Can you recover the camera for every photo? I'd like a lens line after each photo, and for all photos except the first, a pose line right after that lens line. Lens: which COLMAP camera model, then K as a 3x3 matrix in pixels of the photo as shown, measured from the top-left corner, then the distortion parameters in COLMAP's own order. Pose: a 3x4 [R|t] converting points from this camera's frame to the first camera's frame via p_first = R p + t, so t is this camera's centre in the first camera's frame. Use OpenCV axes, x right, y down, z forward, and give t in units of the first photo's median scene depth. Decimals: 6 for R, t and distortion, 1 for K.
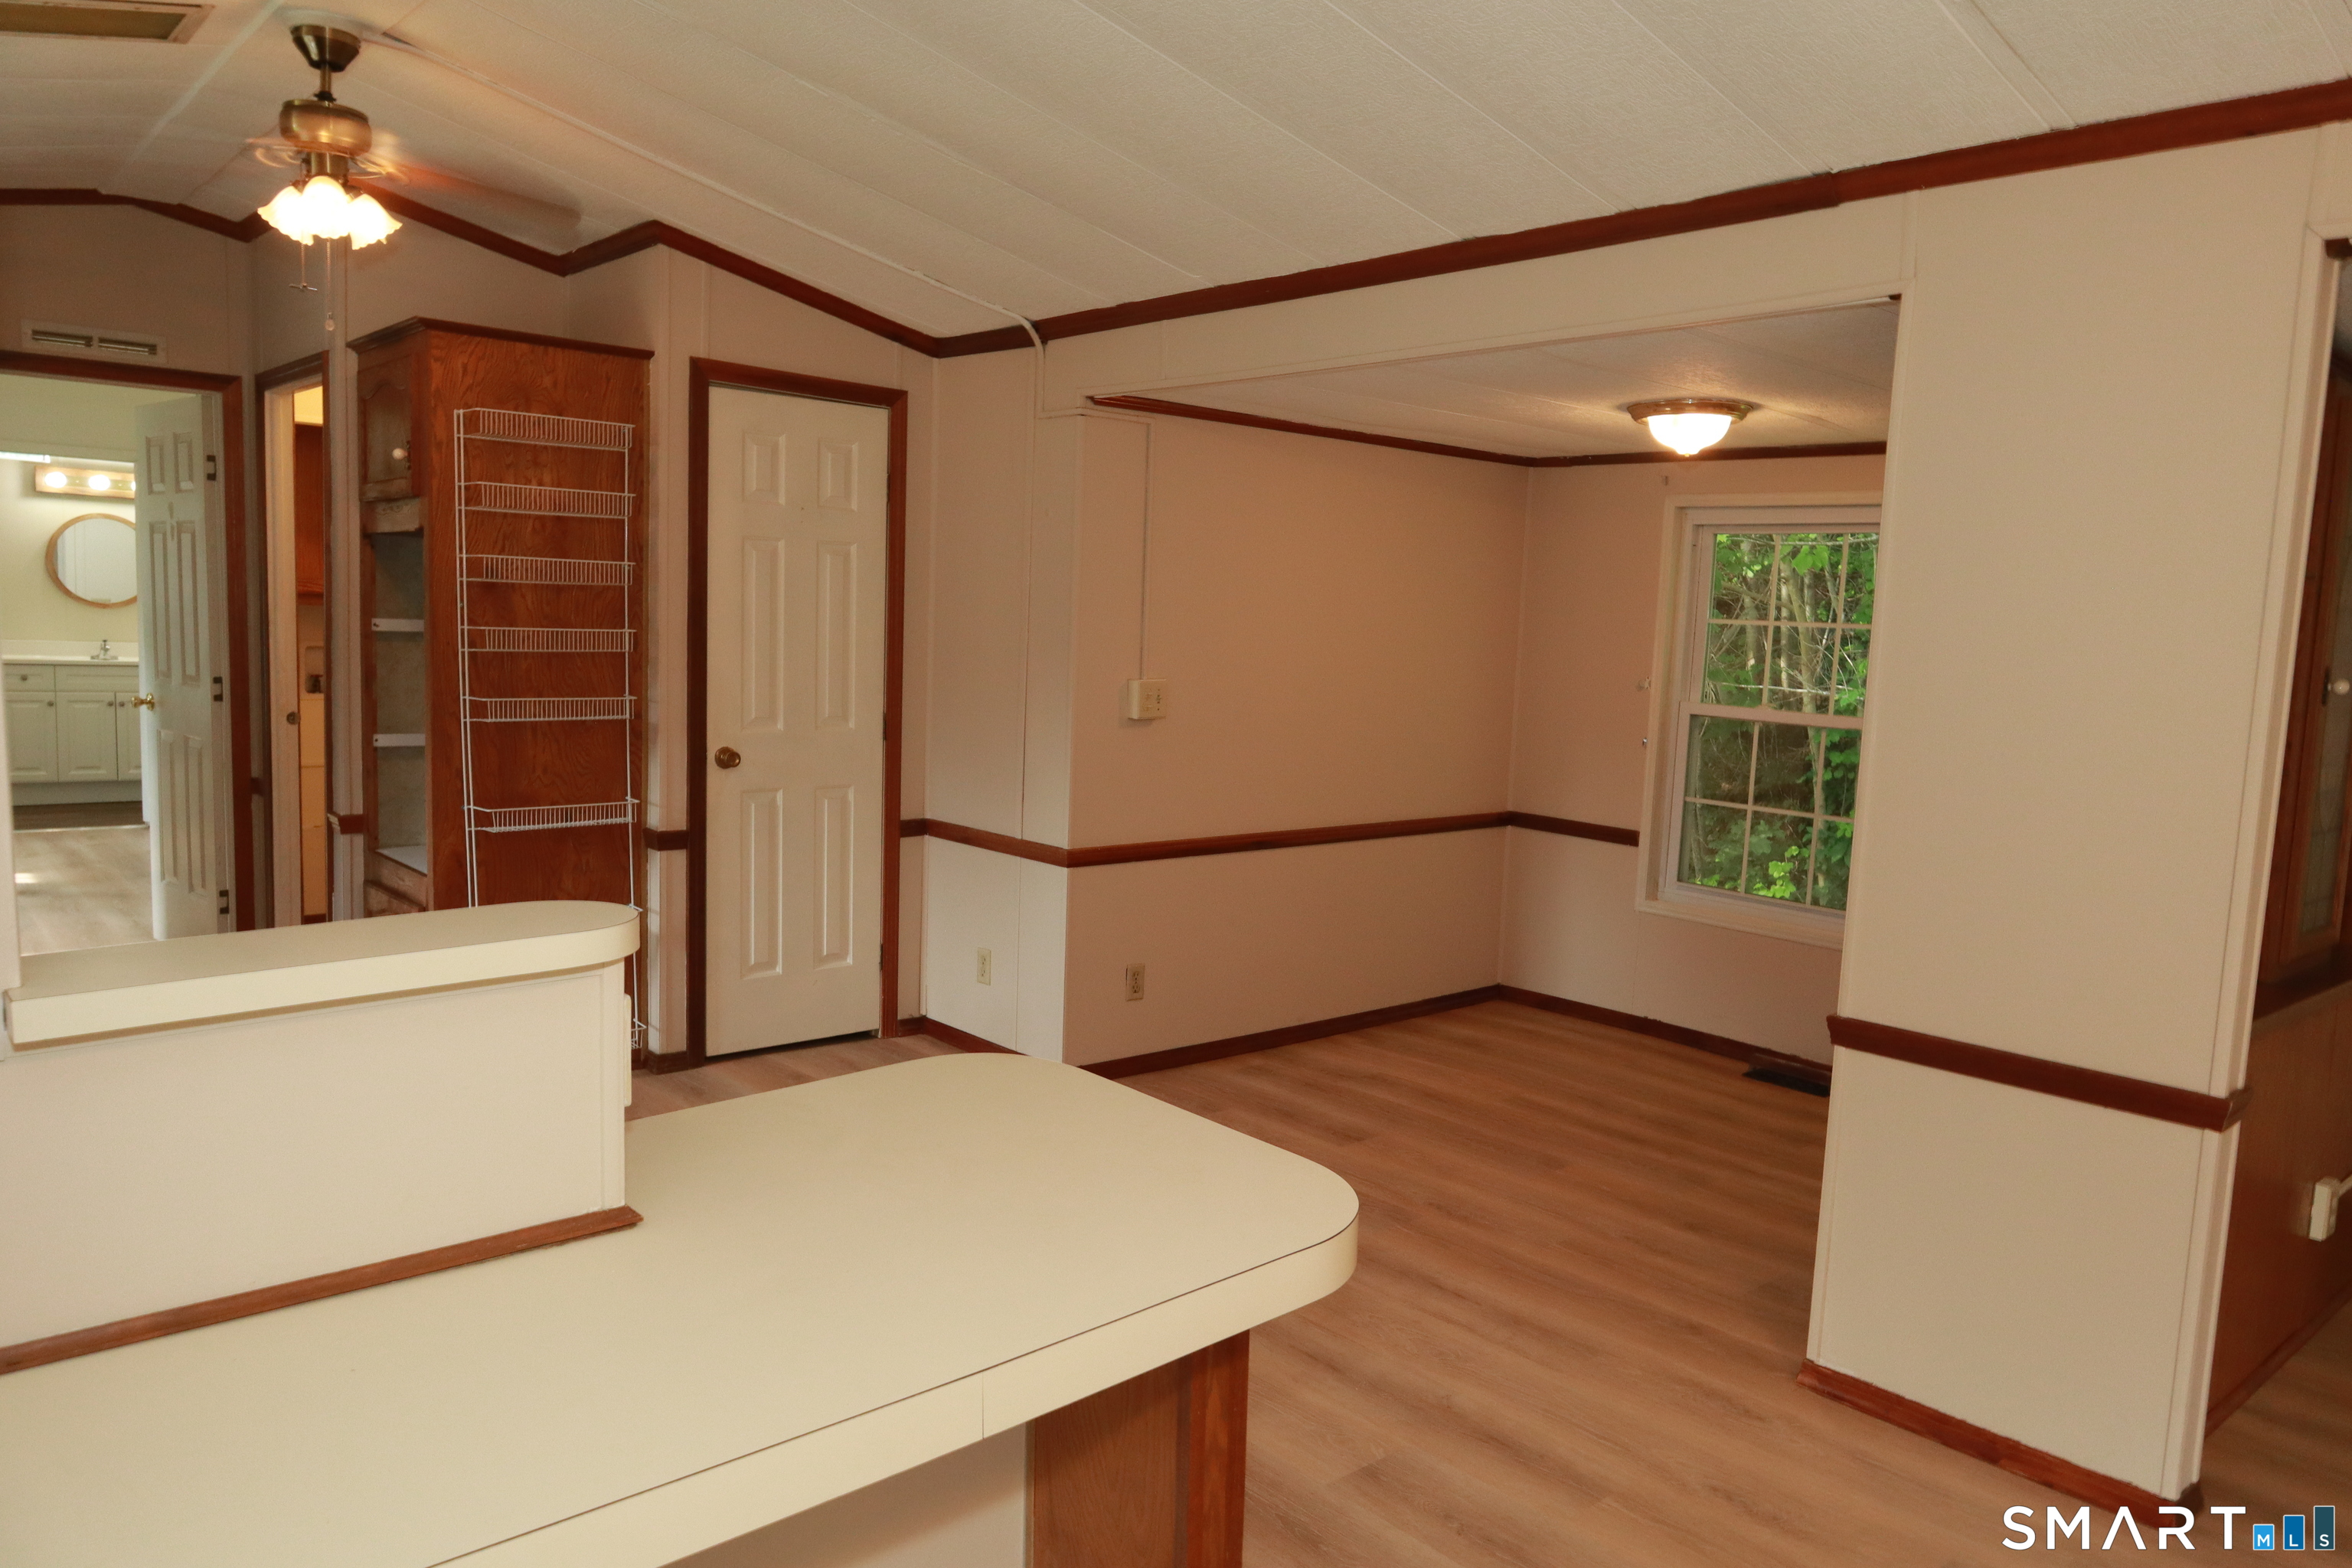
lens RADIAL K [[1584.7, 0, 1196.6], [0, 1584.7, 789.7], [0, 0, 1]] dist [-0.004185, 0.004271]
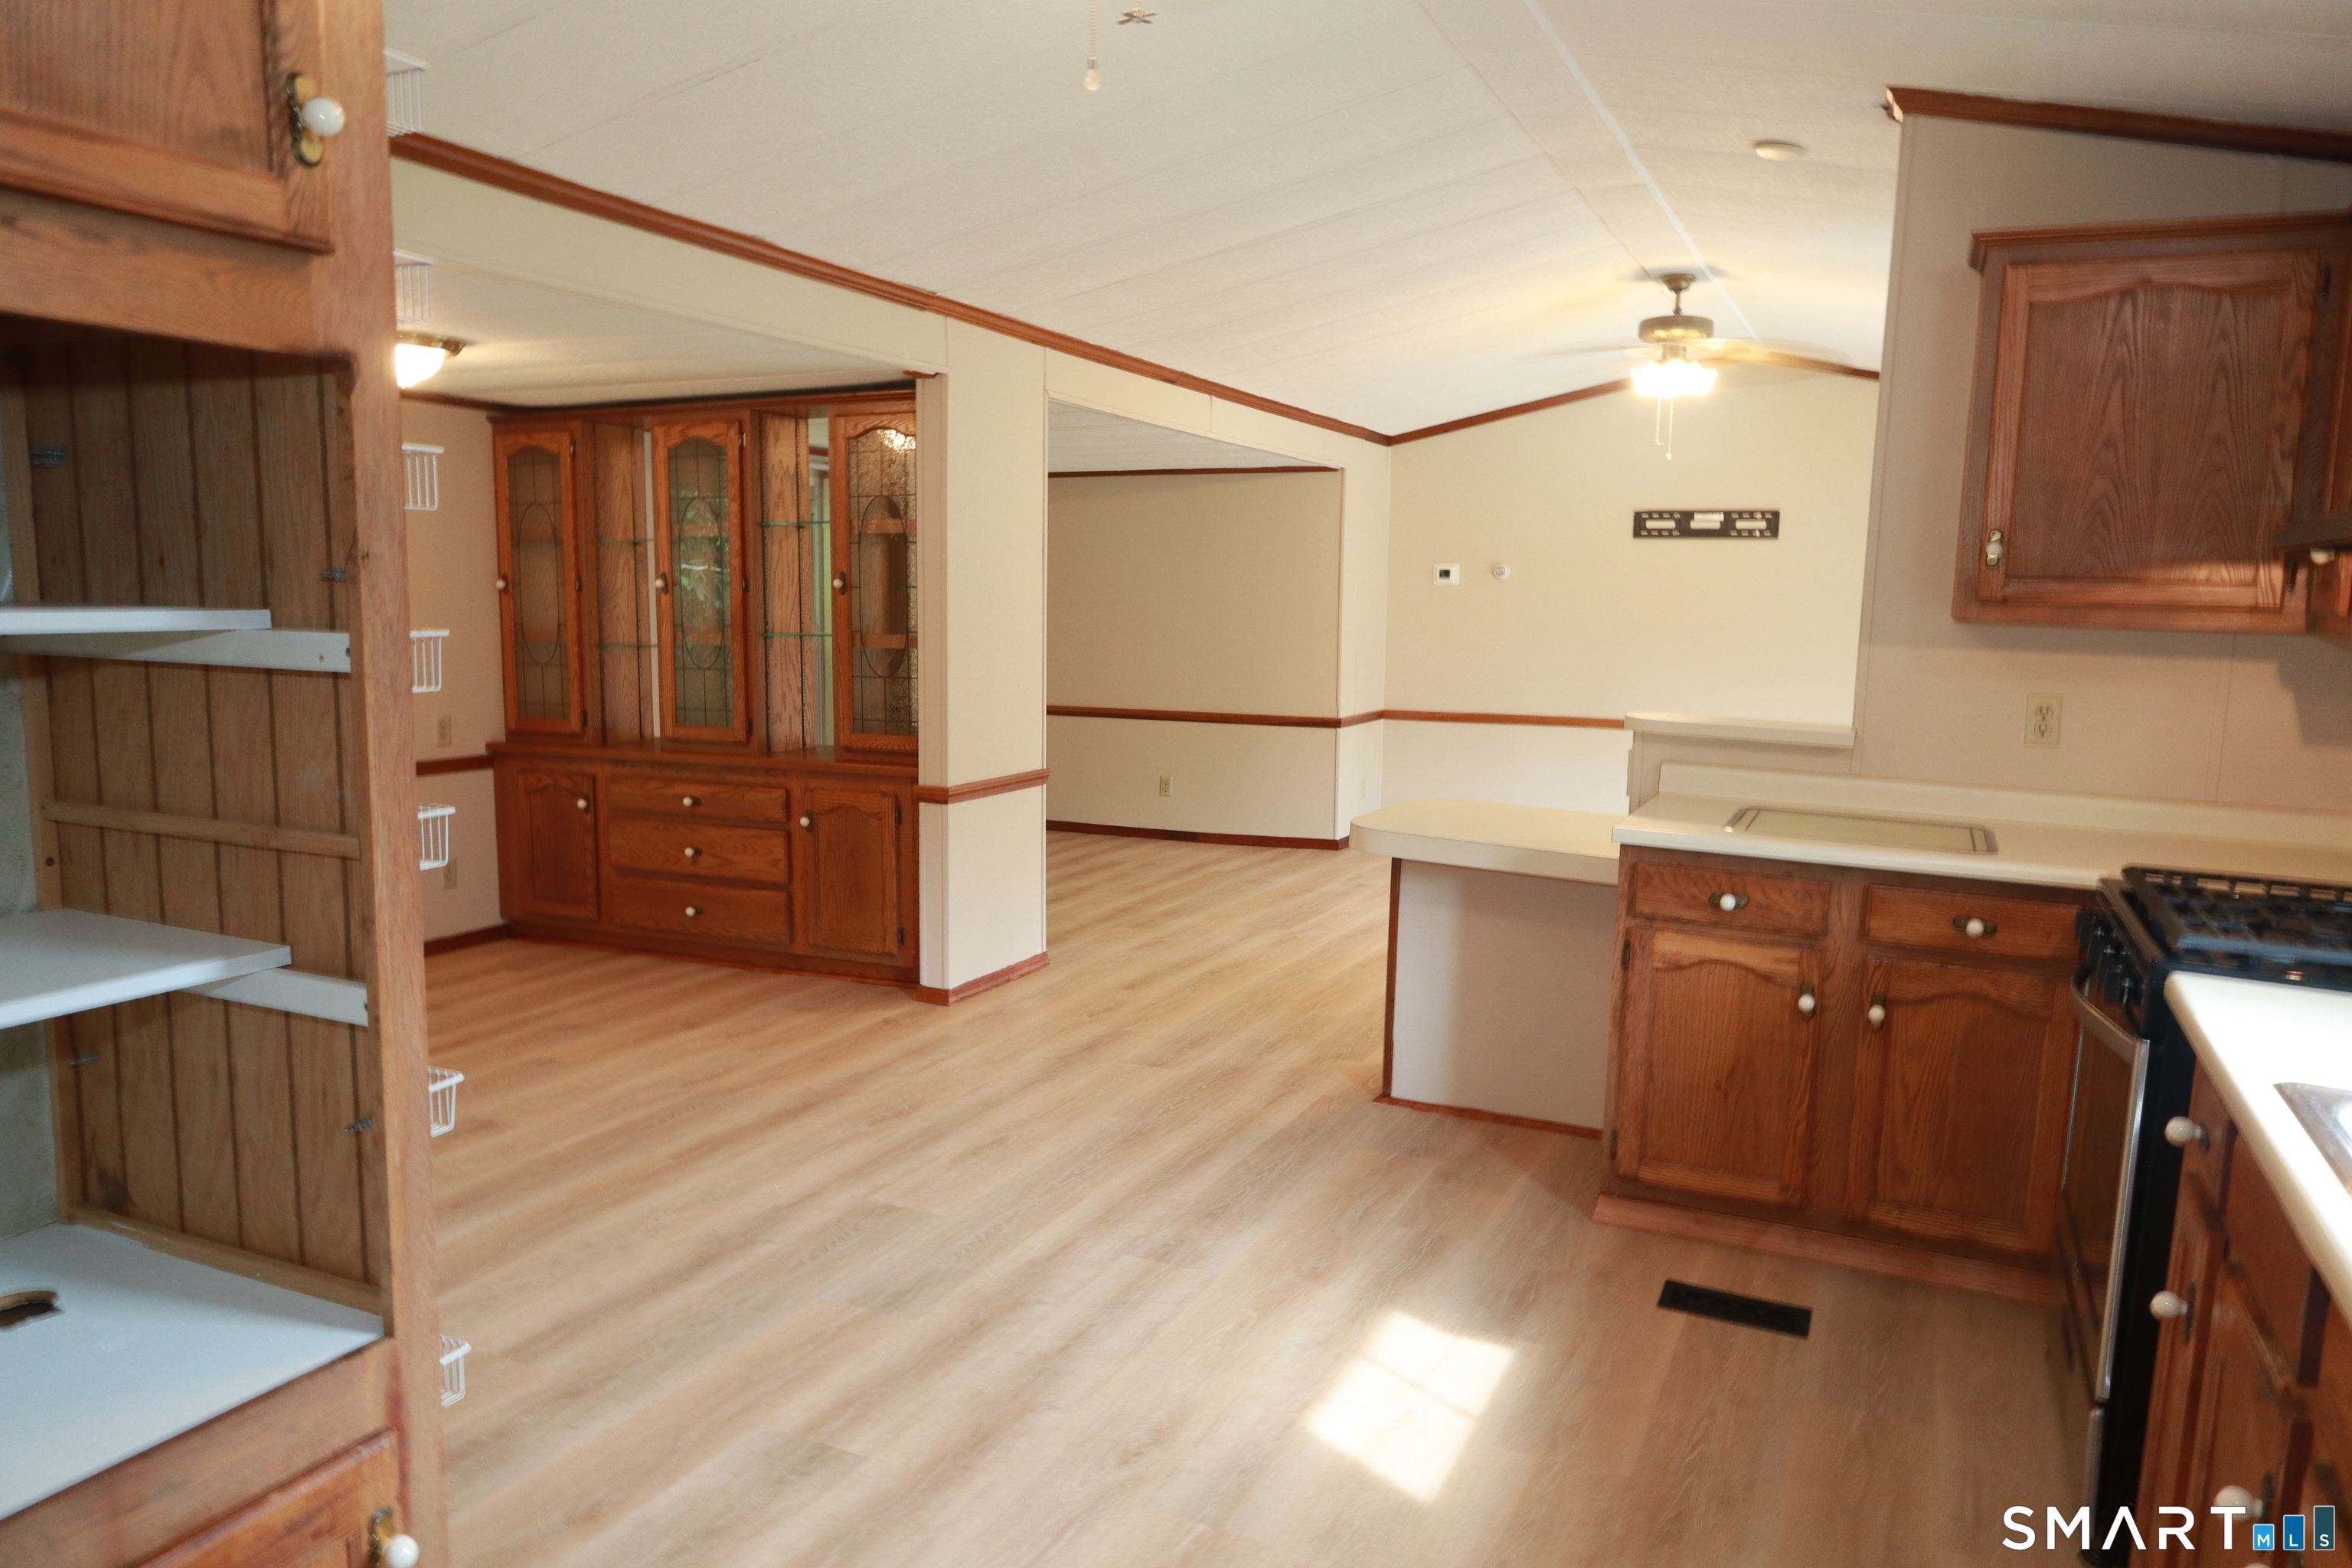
lens RADIAL K [[1583.6, 0, 1178.1], [0, 1583.6, 791.2], [0, 0, 1]] dist [-0.000969, 0.000516]
pose [[-0.383566, -0.160390, 0.909479, -0.836763], [0.066330, 0.977475, 0.200356, -0.122192], [-0.921128, 0.137176, -0.364287, 0.916952]]
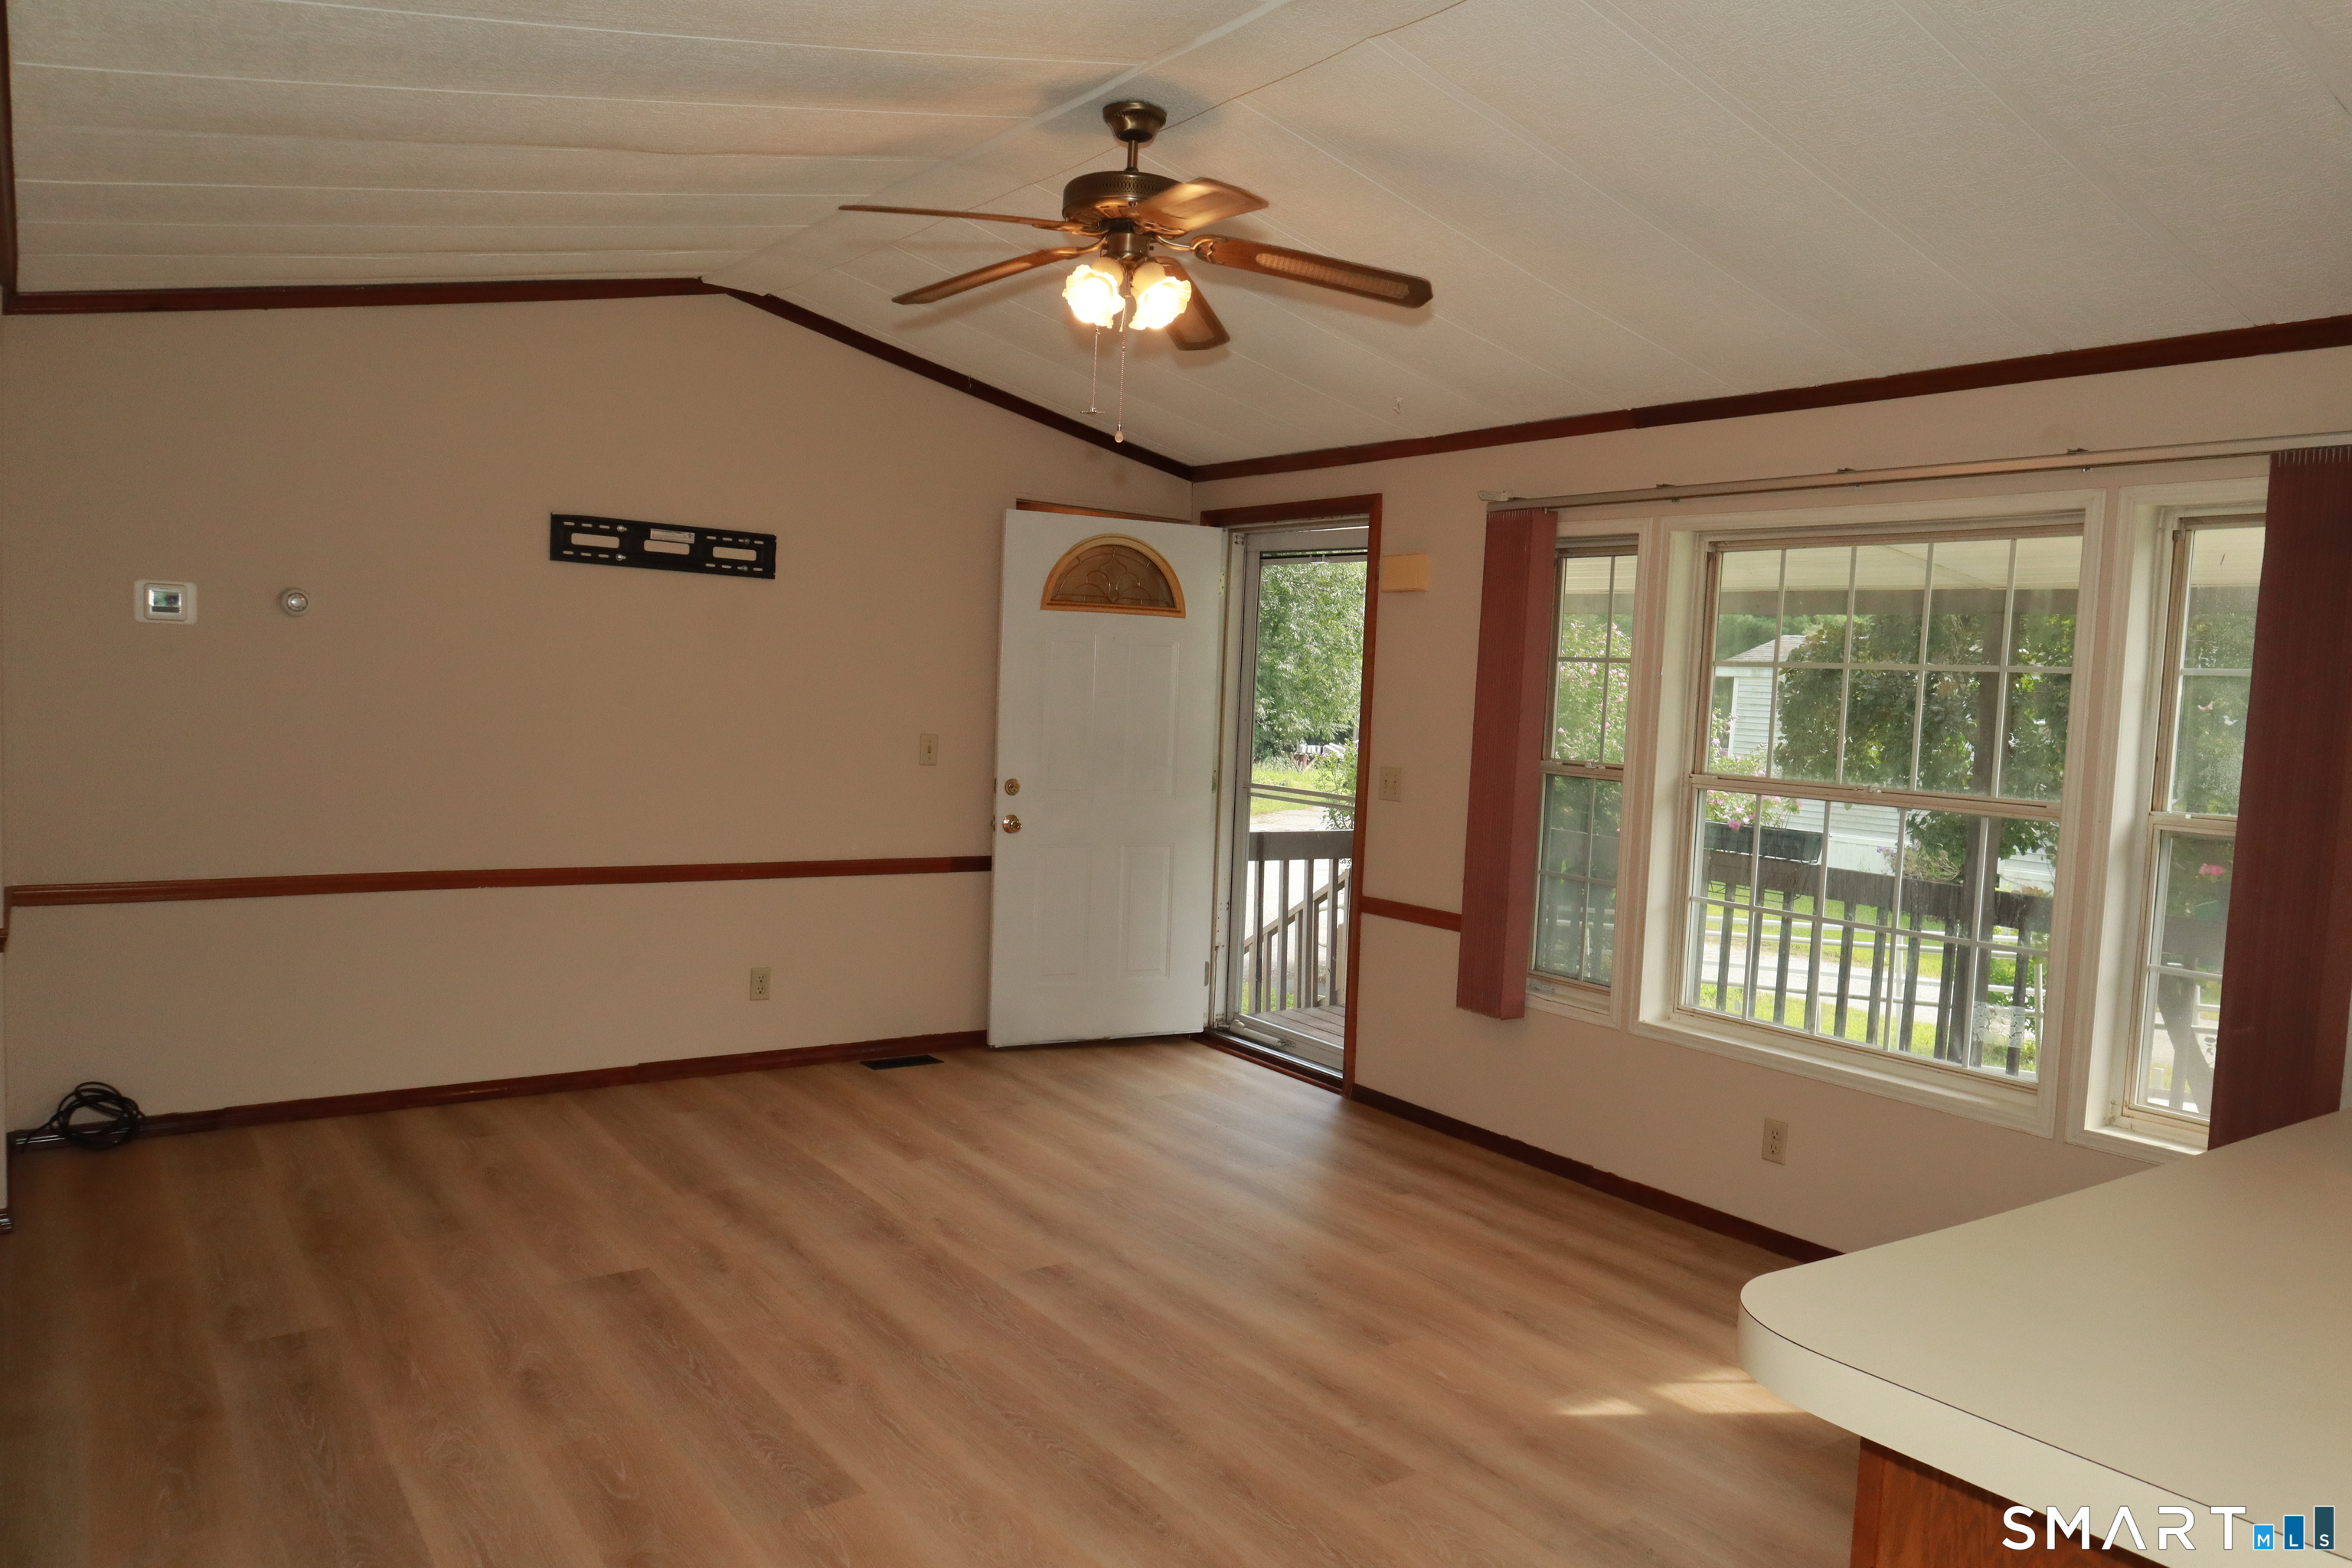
lens RADIAL K [[1579.6, 0, 1191.2], [0, 1579.6, 798.3], [0, 0, 1]] dist [0.000596, 0.000804]
pose [[-0.990513, -0.095617, 0.098703, 0.144265], [-0.076564, 0.980420, 0.181424, -0.074334], [-0.114117, 0.172146, -0.978439, 0.746090]]
